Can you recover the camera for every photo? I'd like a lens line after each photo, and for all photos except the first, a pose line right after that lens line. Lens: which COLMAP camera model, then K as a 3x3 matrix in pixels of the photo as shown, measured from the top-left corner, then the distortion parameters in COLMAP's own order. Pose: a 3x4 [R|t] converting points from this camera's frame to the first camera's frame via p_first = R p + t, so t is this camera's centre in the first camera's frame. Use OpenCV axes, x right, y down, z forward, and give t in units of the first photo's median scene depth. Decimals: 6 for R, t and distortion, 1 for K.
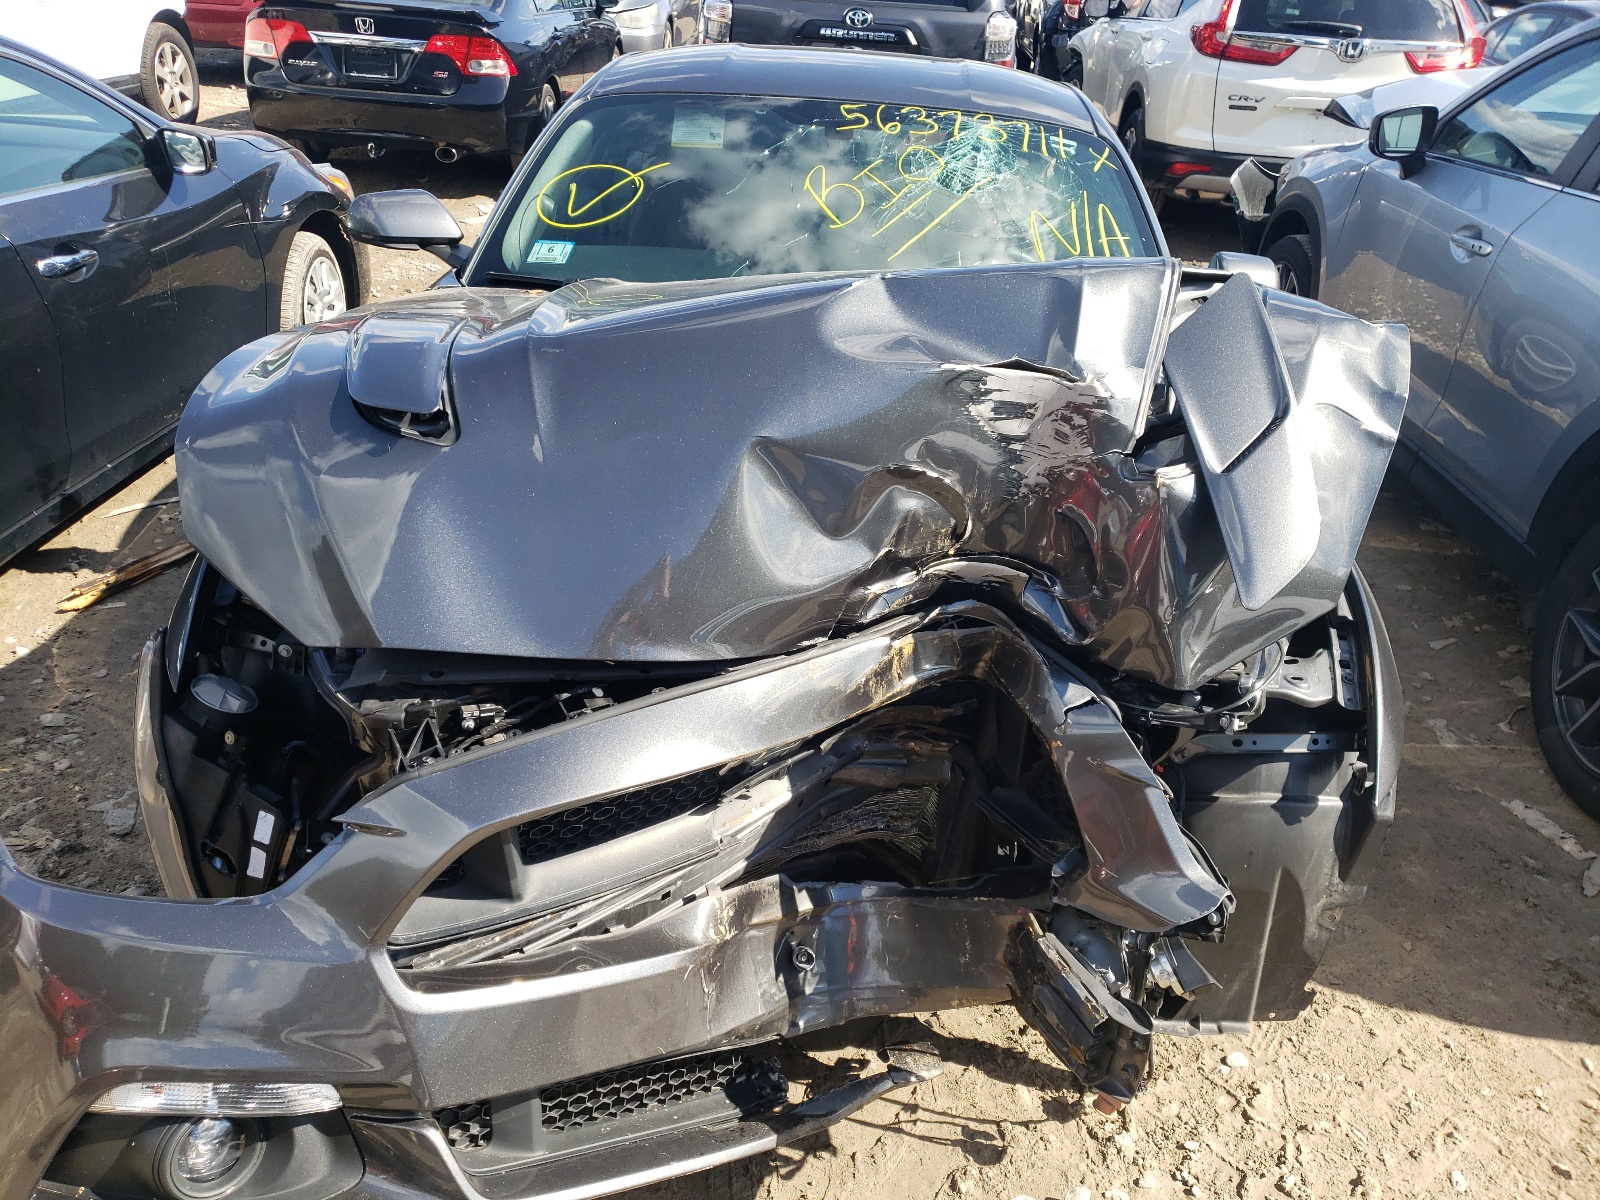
lens RADIAL K [[1203.7, 0, 671.6], [0, 1203.7, 603.6], [0, 0, 1]] dist [-0.002003, -0.003549]
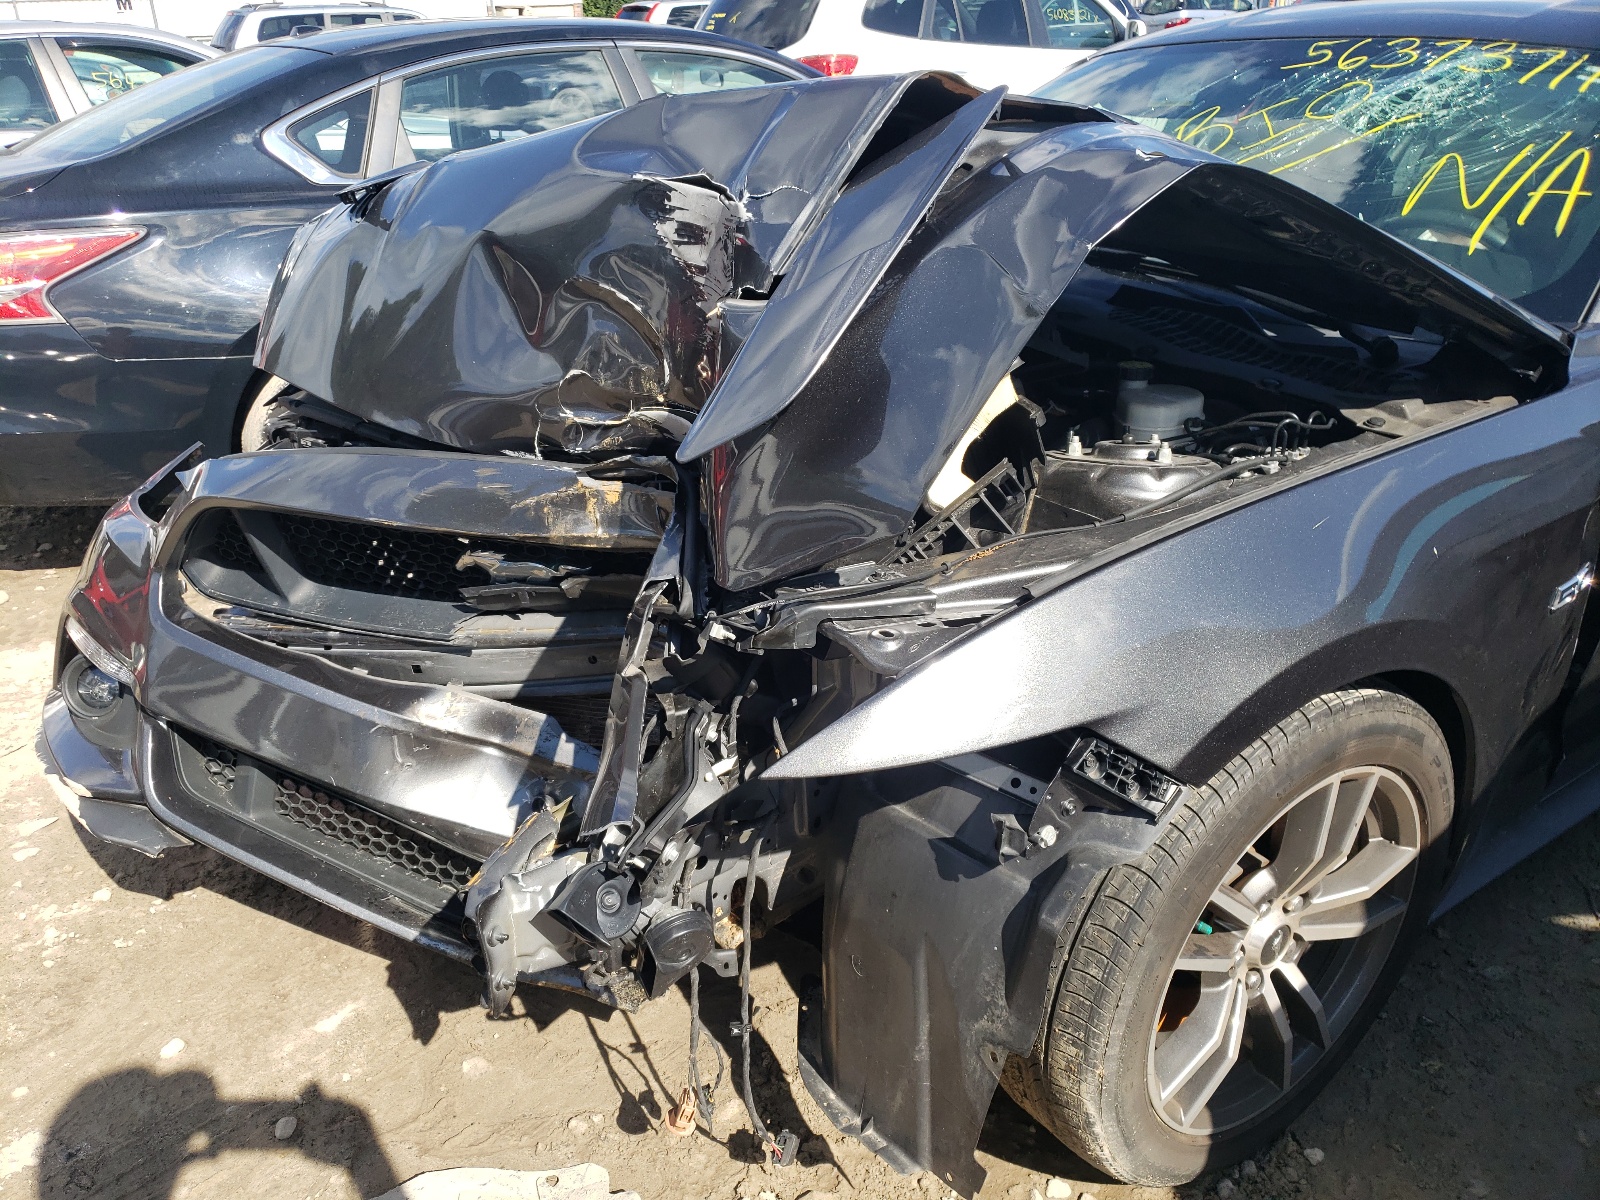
lens RADIAL K [[1167.3, 0, 777.2], [0, 1167.3, 603.8], [0, 0, 1]] dist [0.010145, 0.002004]
pose [[0.687963, 0.273095, -0.672403, 0.927151], [-0.319602, 0.945827, 0.057148, 0.025075], [0.651584, 0.175585, 0.737976, 0.436489]]
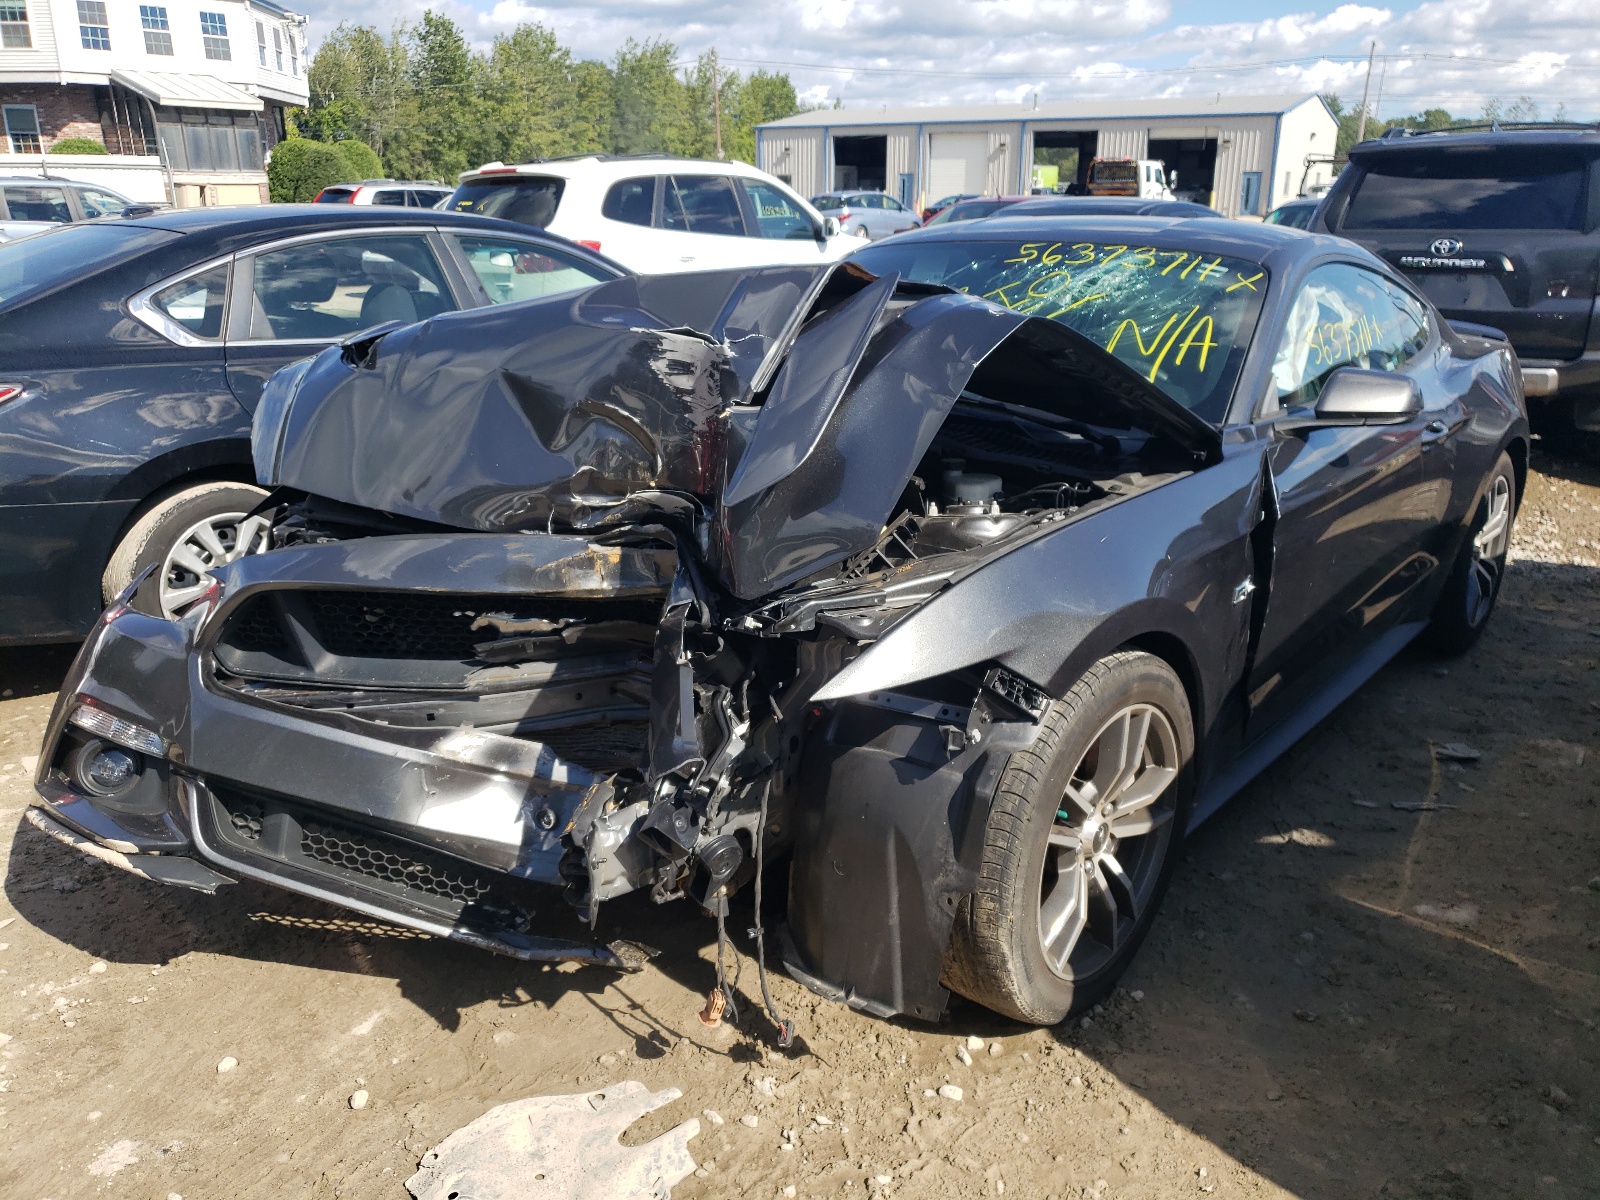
lens RADIAL K [[1167.3, 0, 777.2], [0, 1167.3, 603.8], [0, 0, 1]] dist [0.010145, 0.002004]
pose [[0.843988, 0.136888, -0.518601, 0.992357], [-0.240949, 0.960594, -0.138573, 0.214480], [0.479196, 0.241910, 0.843713, 0.066163]]
